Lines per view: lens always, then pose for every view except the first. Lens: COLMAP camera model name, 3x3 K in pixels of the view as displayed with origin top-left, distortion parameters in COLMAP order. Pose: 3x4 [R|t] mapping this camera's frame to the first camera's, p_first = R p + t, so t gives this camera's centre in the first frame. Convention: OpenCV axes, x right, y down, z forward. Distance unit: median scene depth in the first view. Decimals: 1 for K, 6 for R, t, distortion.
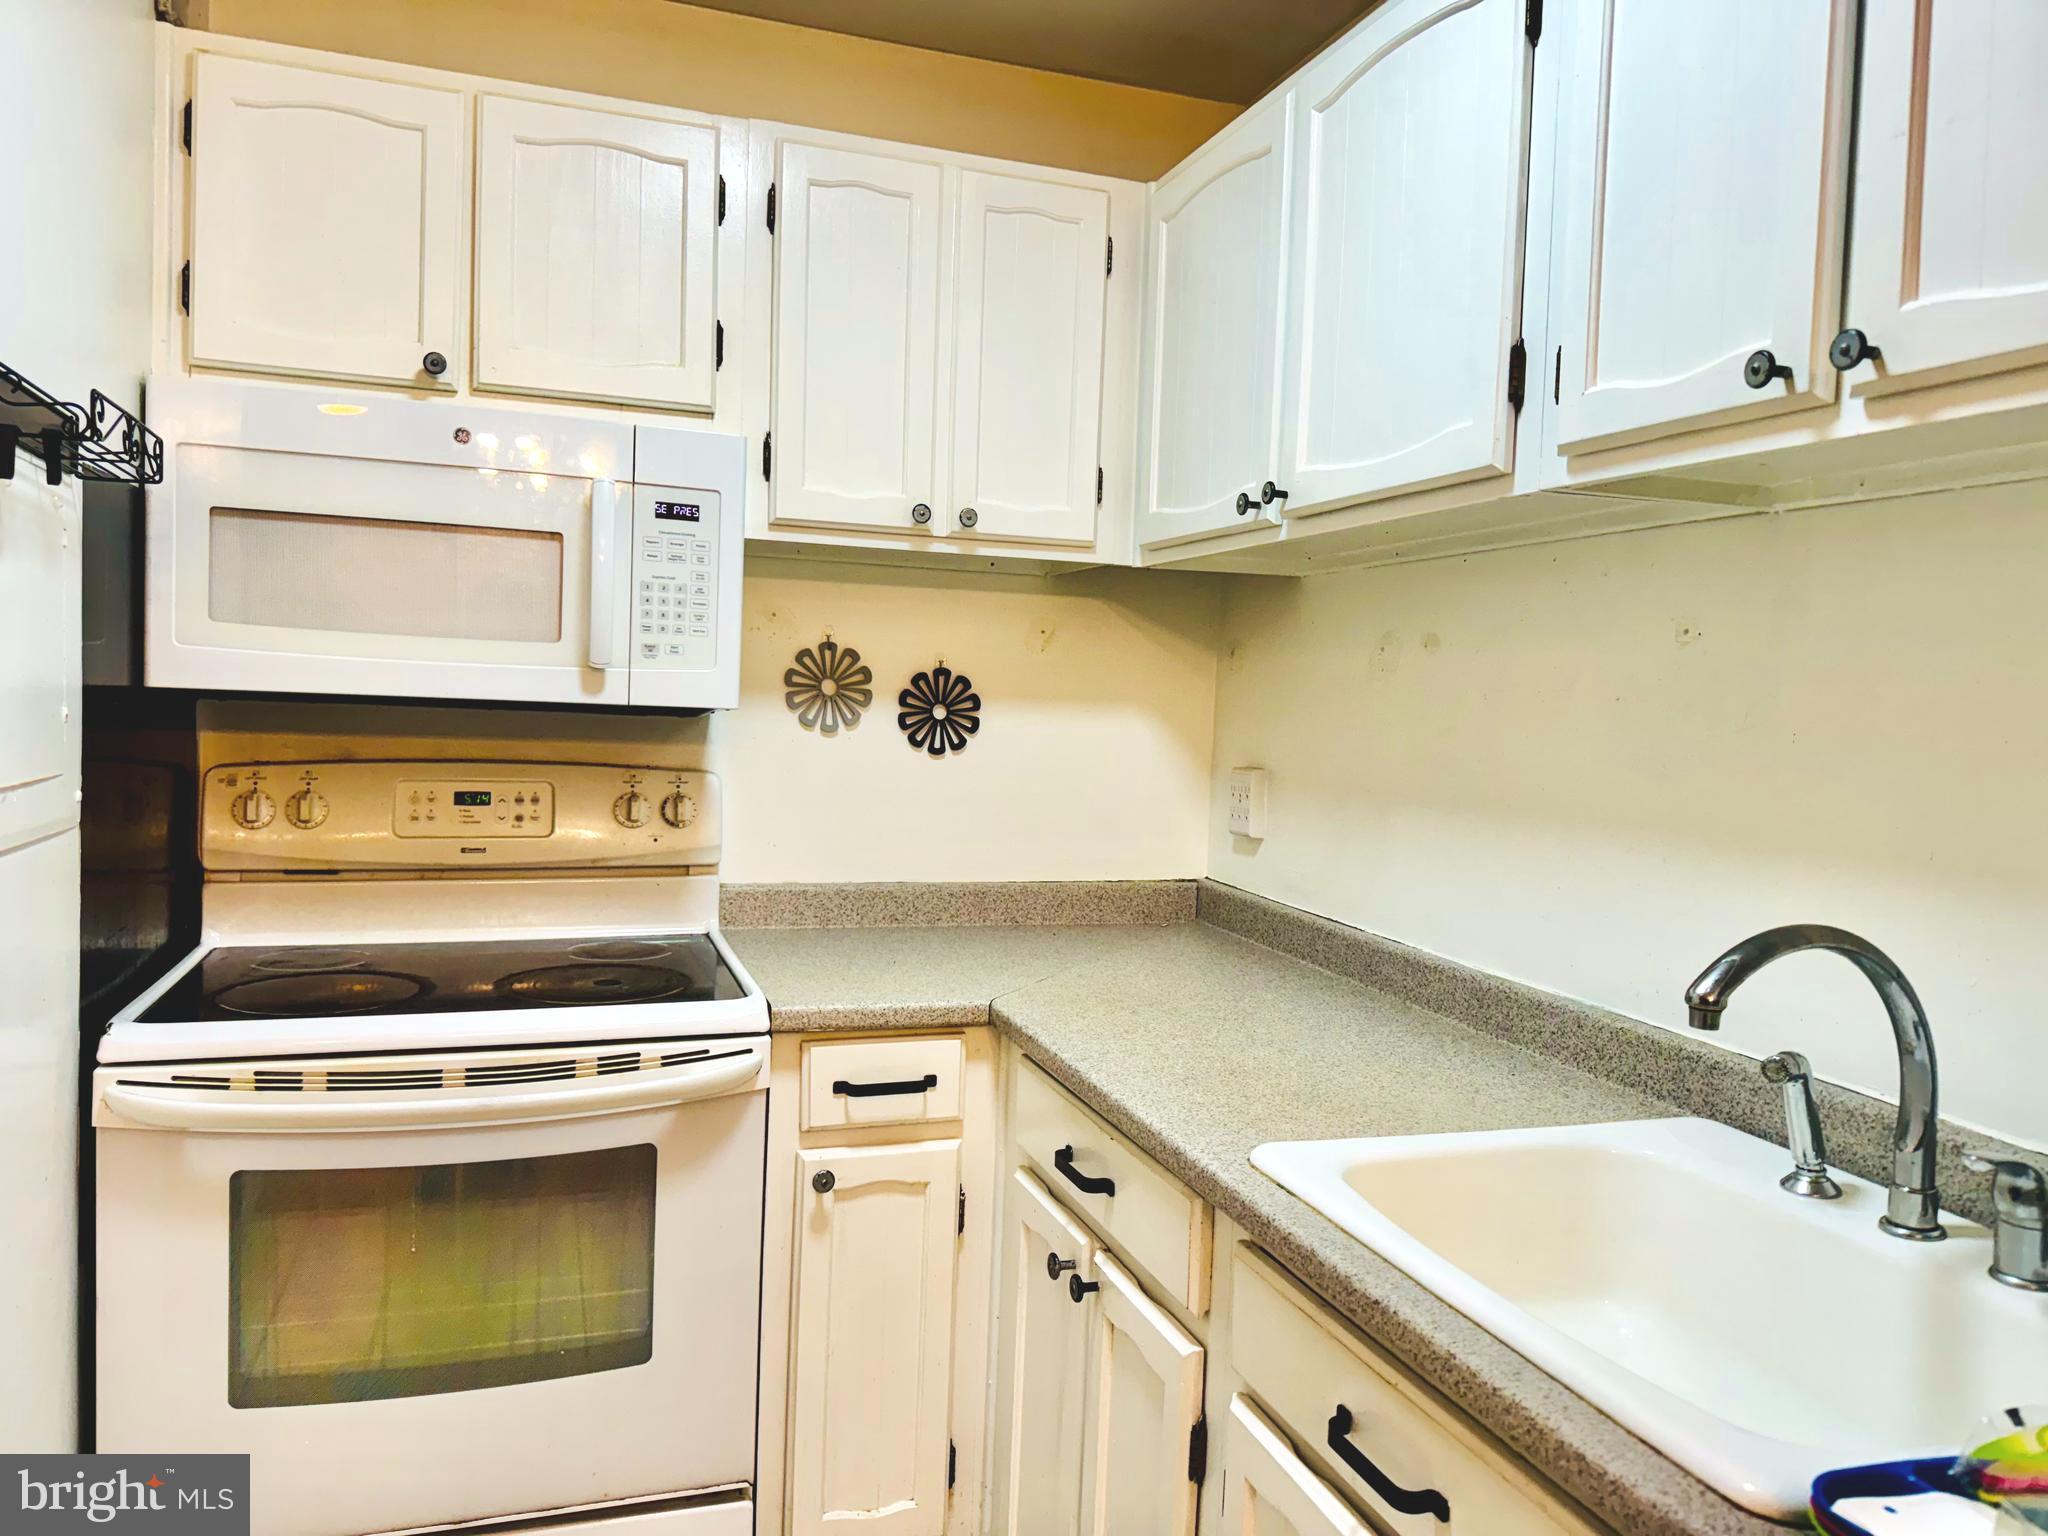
lens RADIAL K [[1461.6, 0, 1024.0], [0, 1461.6, 768.0], [0, 0, 1]] dist [0.036640, -0.002233]
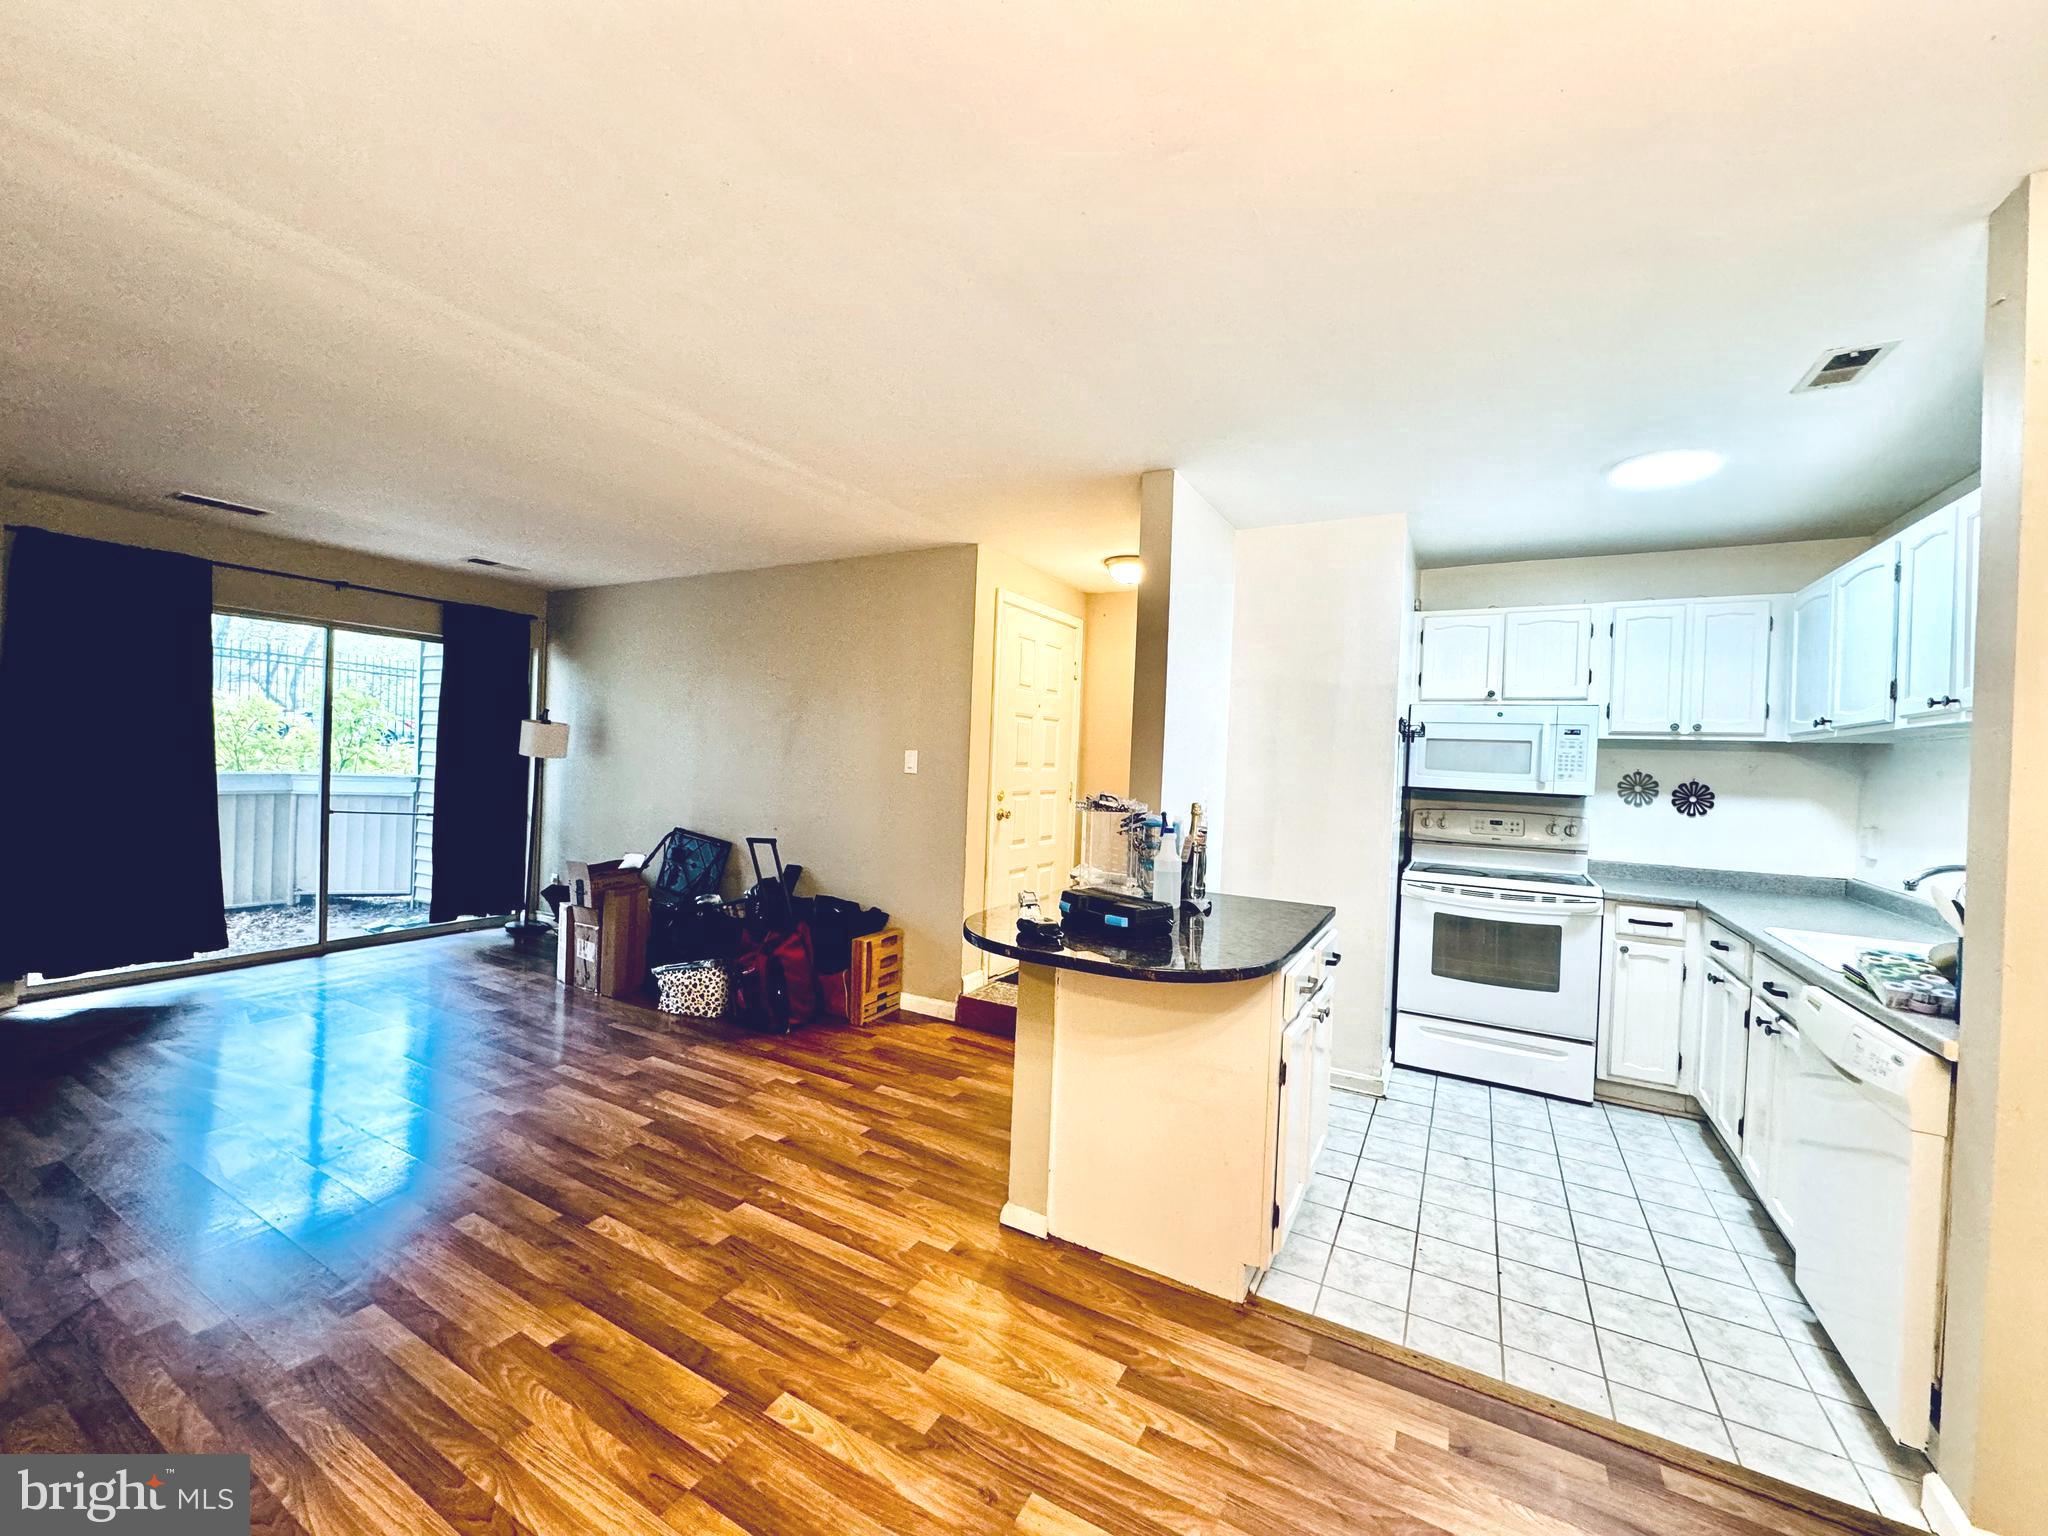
lens RADIAL K [[816.2, 0, 1024.0], [0, 816.2, 768.0], [0, 0, 1]] dist [-0.002751, -0.000078]
pose [[0.674894, -0.003099, -0.737908, 0.256536], [-0.052049, 0.997301, -0.051792, 0.052139], [0.736076, 0.073361, 0.672911, -1.022943]]
